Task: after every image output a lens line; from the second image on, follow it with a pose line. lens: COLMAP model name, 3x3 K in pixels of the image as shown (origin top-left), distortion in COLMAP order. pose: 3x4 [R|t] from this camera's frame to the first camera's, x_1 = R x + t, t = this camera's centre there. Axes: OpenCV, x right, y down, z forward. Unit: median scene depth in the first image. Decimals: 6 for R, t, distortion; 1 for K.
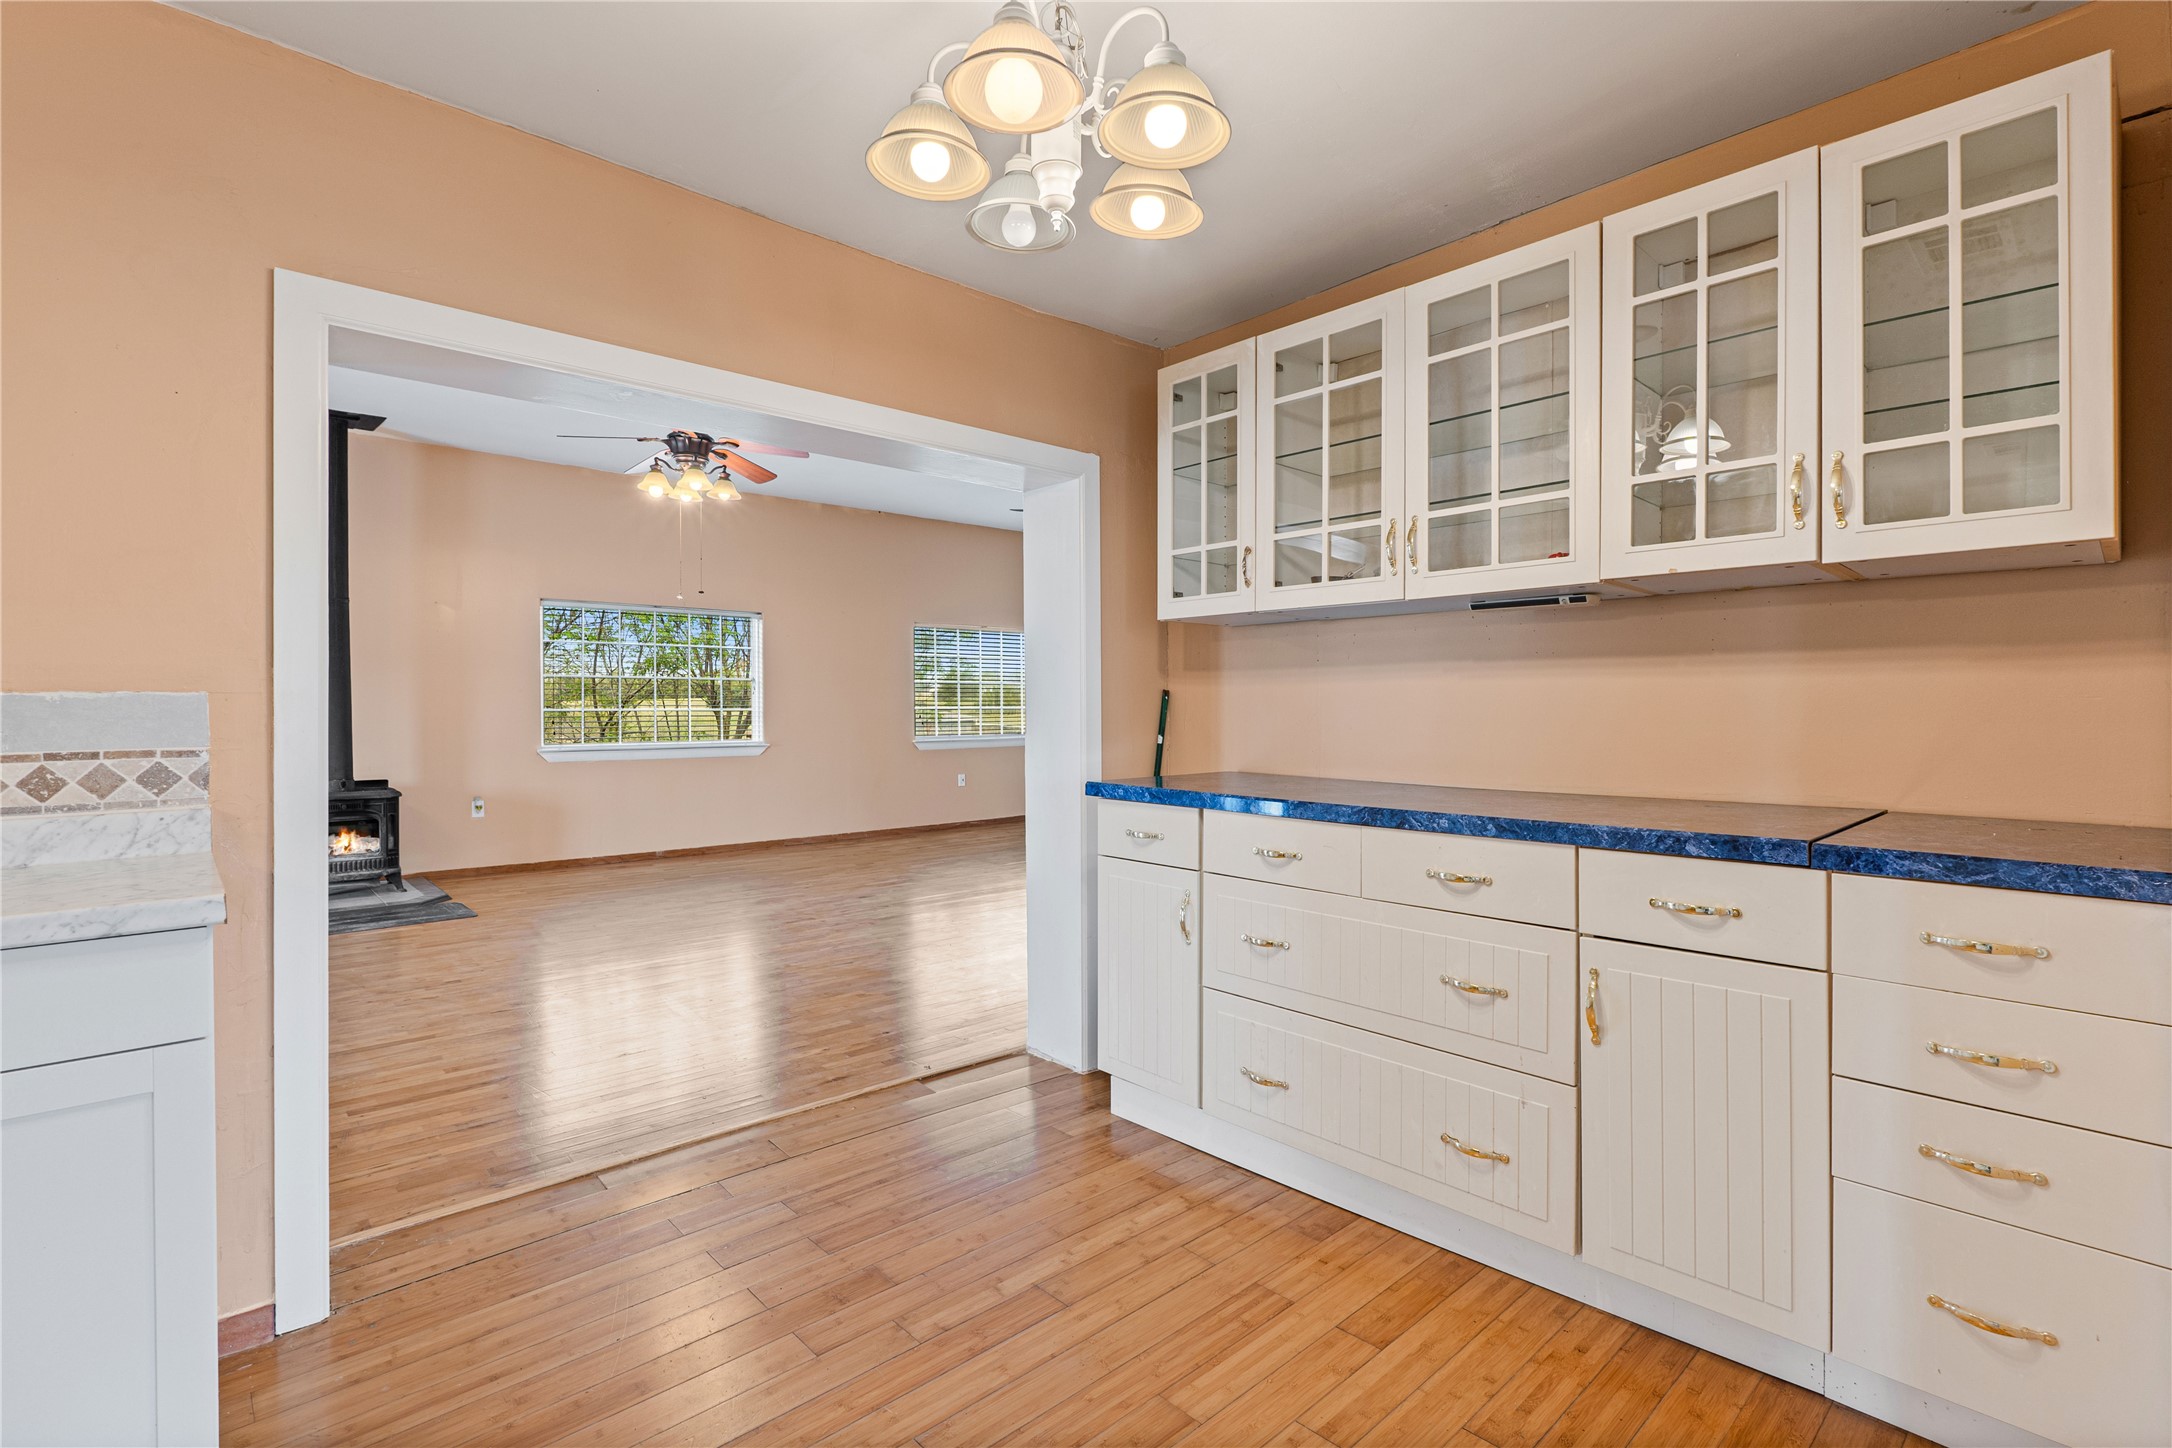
lens RADIAL K [[1014.6, 0, 1121.4], [0, 1014.6, 720.6], [0, 0, 1]] dist [-0.000947, 0.000146]
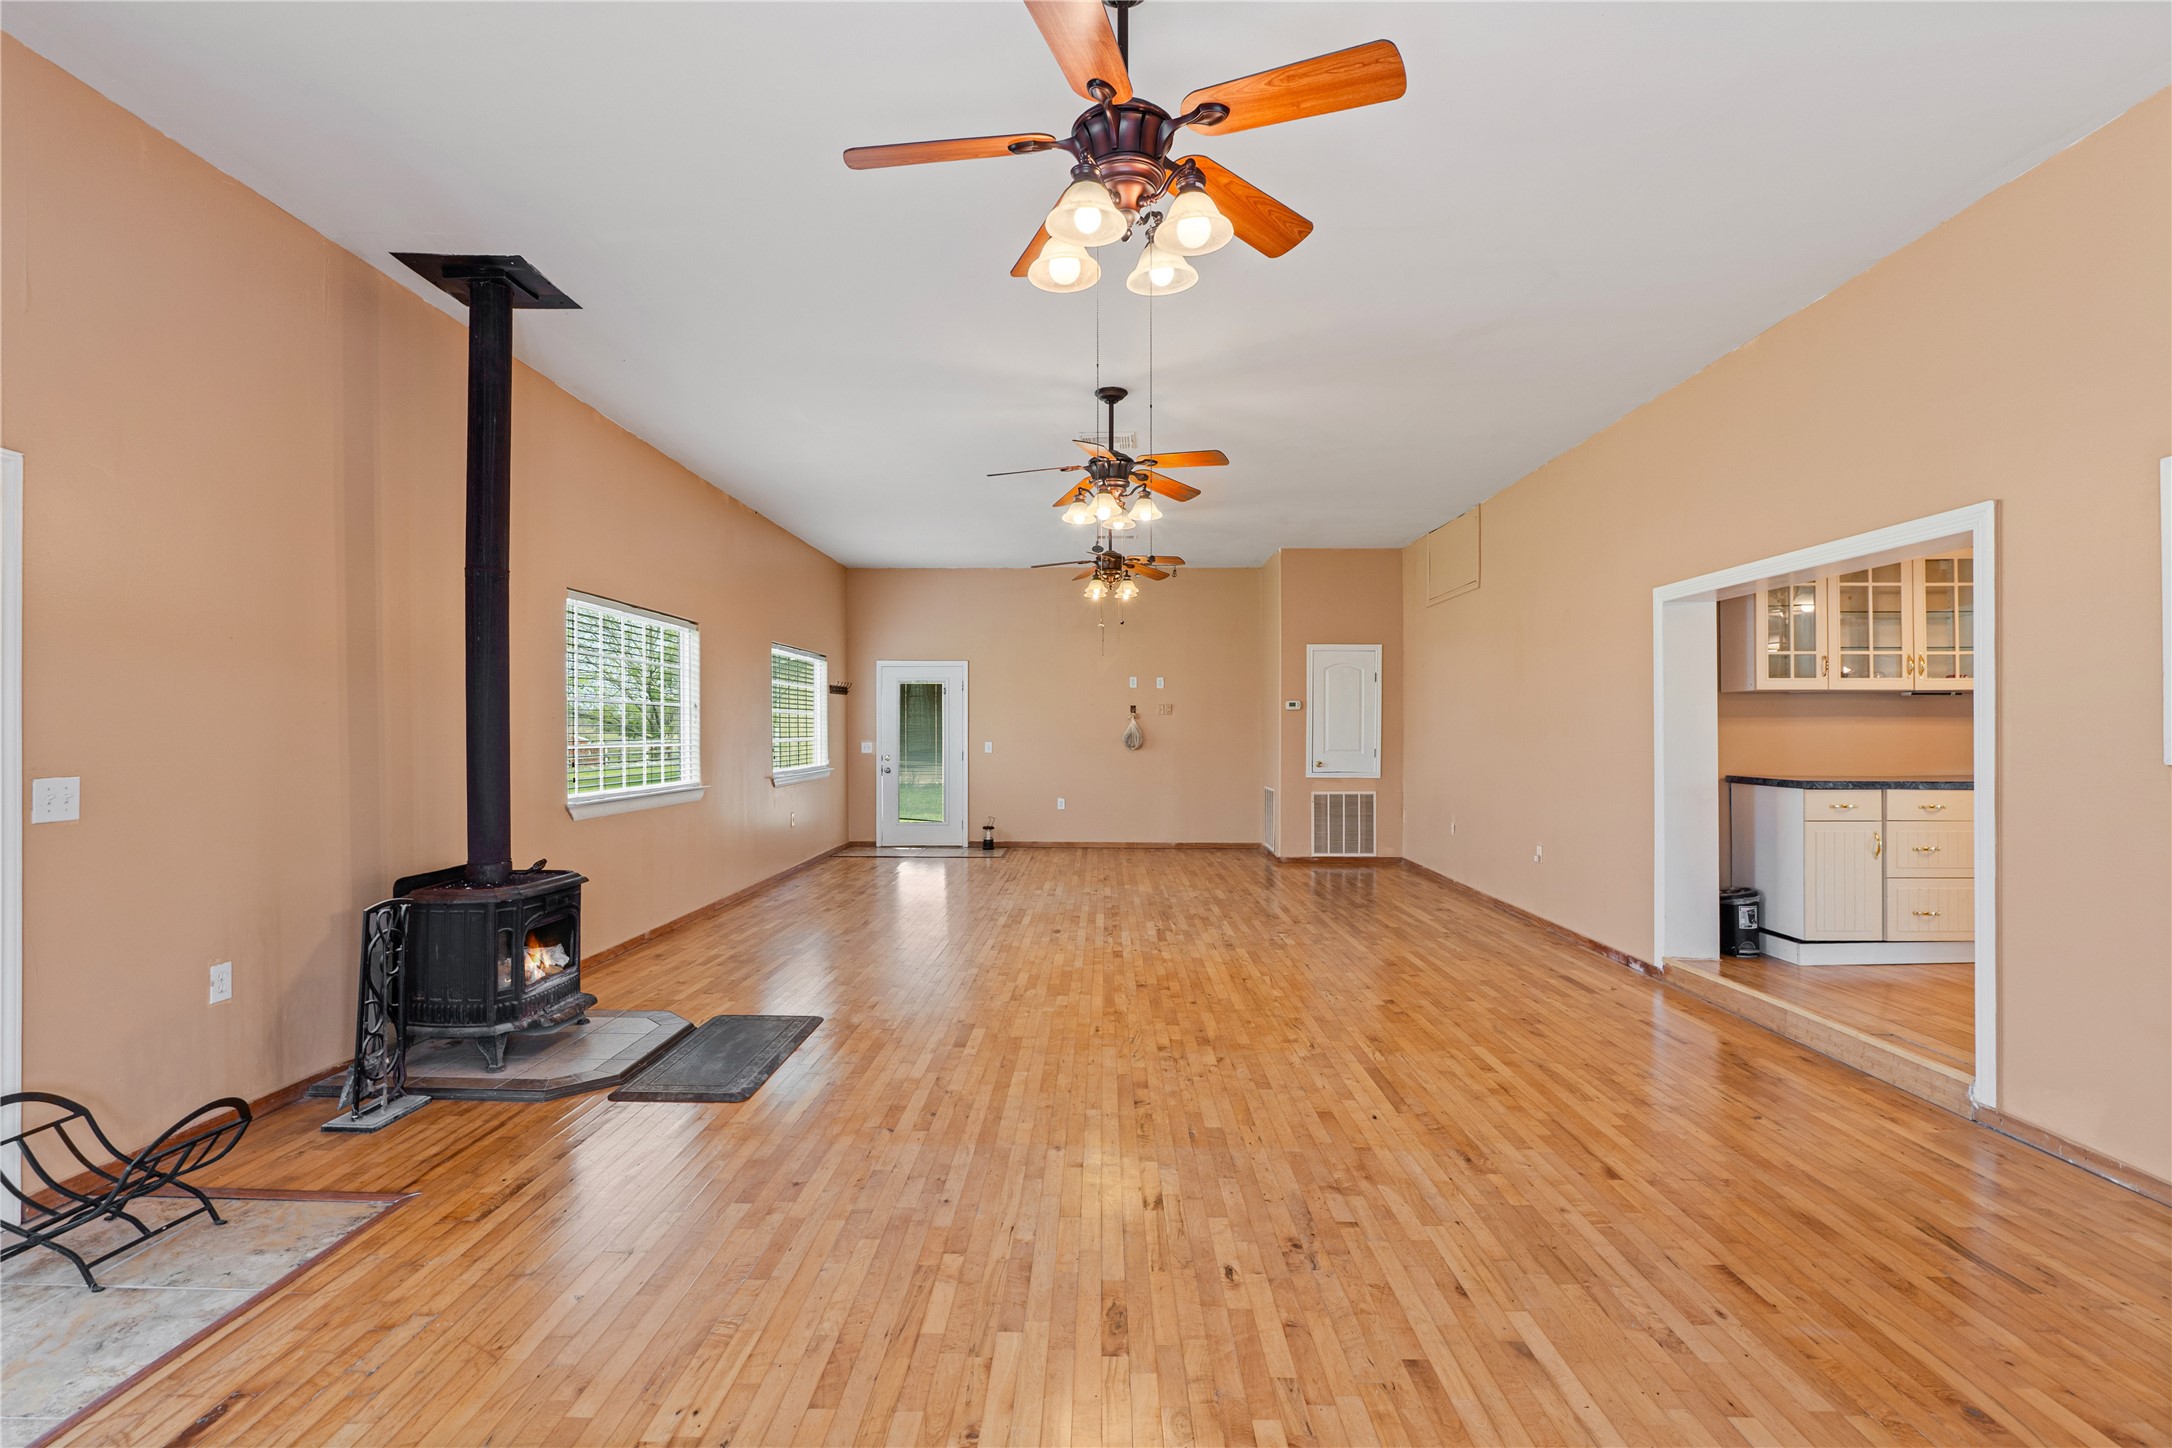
lens RADIAL K [[1014.6, 0, 1121.4], [0, 1014.6, 720.6], [0, 0, 1]] dist [-0.000947, 0.000146]
pose [[0.676516, 0.004682, 0.736413, -2.143140], [0.006067, 0.999910, -0.011931, -0.031653], [-0.736403, 0.012540, 0.676427, 0.663299]]
